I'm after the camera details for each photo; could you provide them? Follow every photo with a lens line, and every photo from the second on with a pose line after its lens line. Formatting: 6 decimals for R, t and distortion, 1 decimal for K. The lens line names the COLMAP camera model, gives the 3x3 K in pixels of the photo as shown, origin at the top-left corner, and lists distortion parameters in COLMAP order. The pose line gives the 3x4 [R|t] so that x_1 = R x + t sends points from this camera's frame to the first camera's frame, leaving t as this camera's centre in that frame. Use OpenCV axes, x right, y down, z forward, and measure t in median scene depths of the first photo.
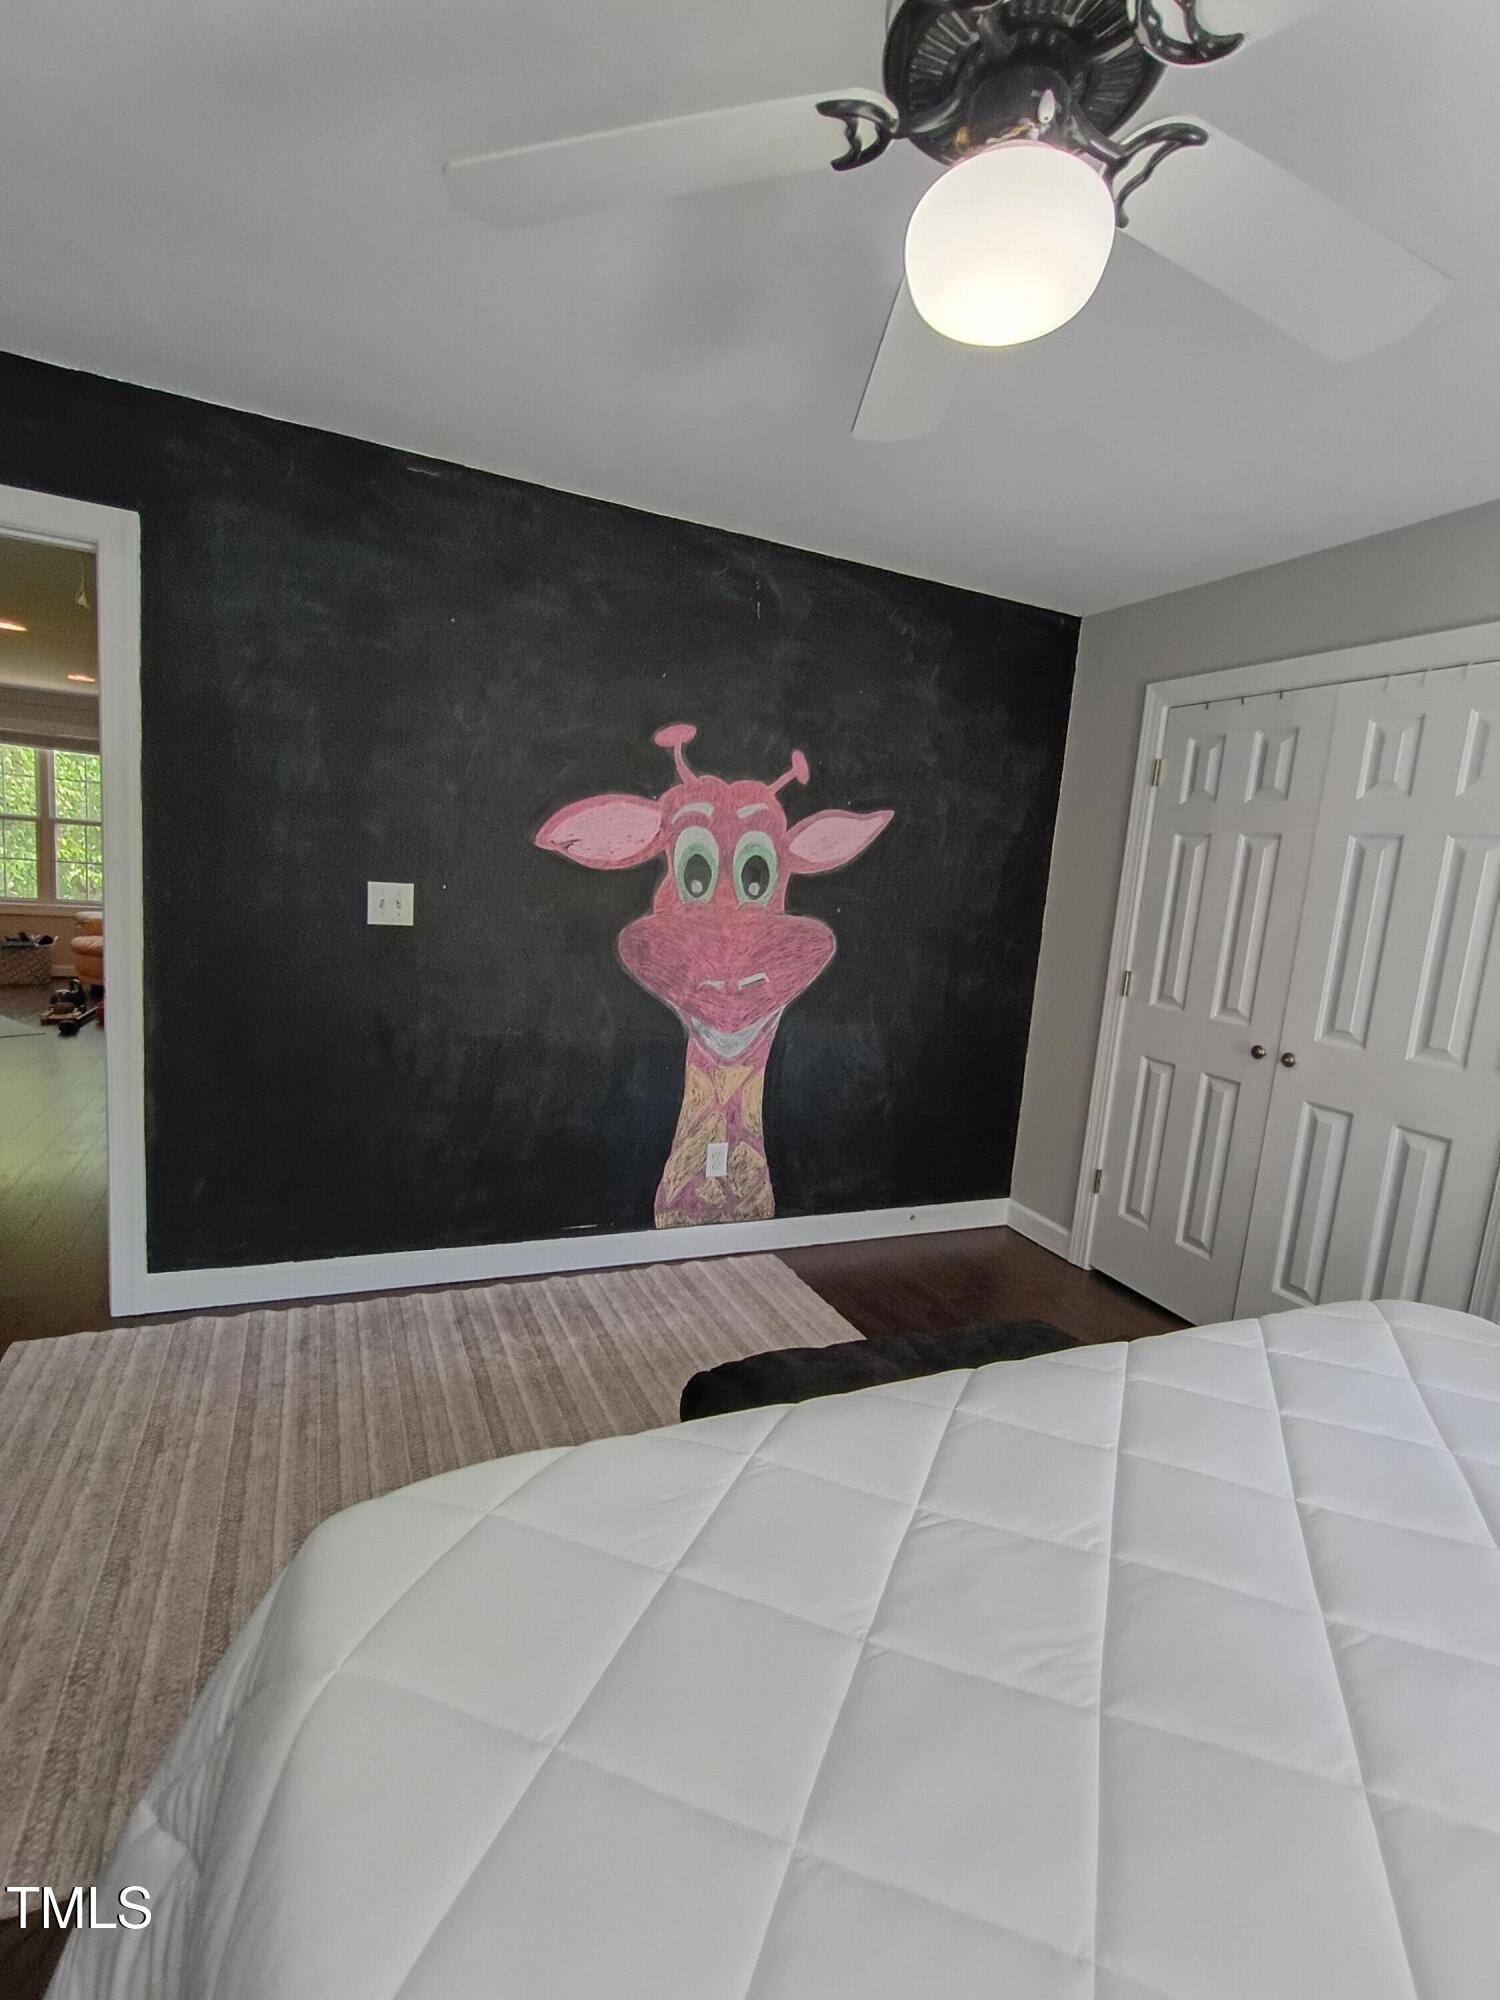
lens RADIAL K [[919.5, 0, 748.3], [0, 919.5, 1002.7], [0, 0, 1]] dist [-0.003773, 0.000626]
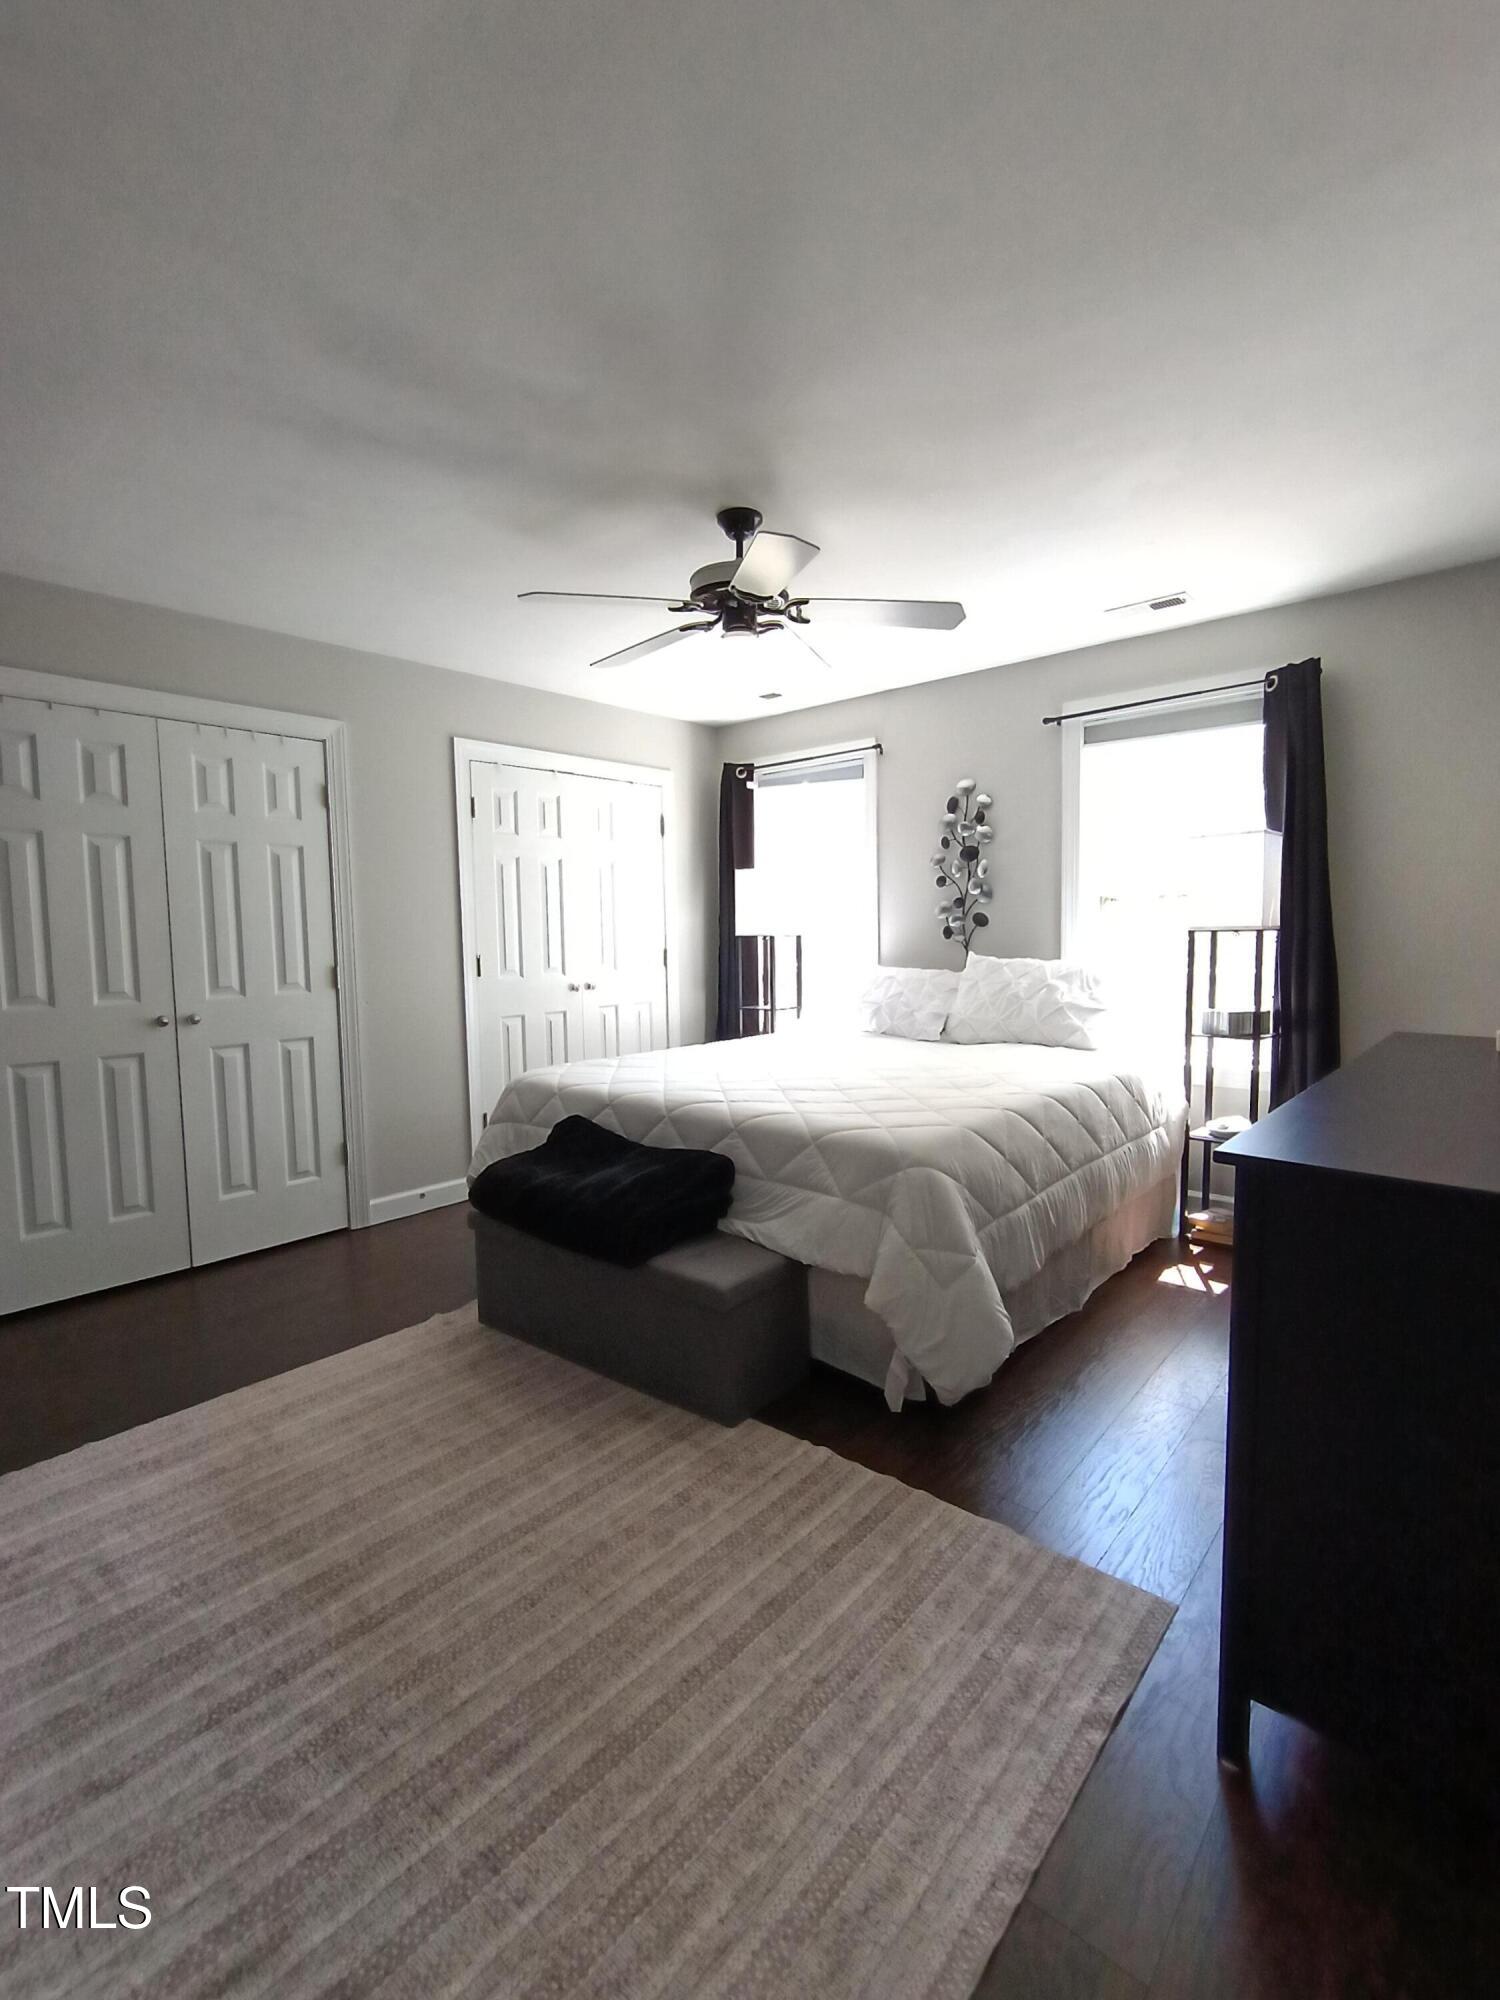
lens RADIAL K [[919.5, 0, 748.3], [0, 919.5, 1002.7], [0, 0, 1]] dist [-0.003773, 0.000626]
pose [[-0.413940, -0.148584, 0.898096, -0.885275], [0.111672, 0.970848, 0.212091, -0.146803], [-0.903429, 0.188085, -0.385280, 0.831883]]
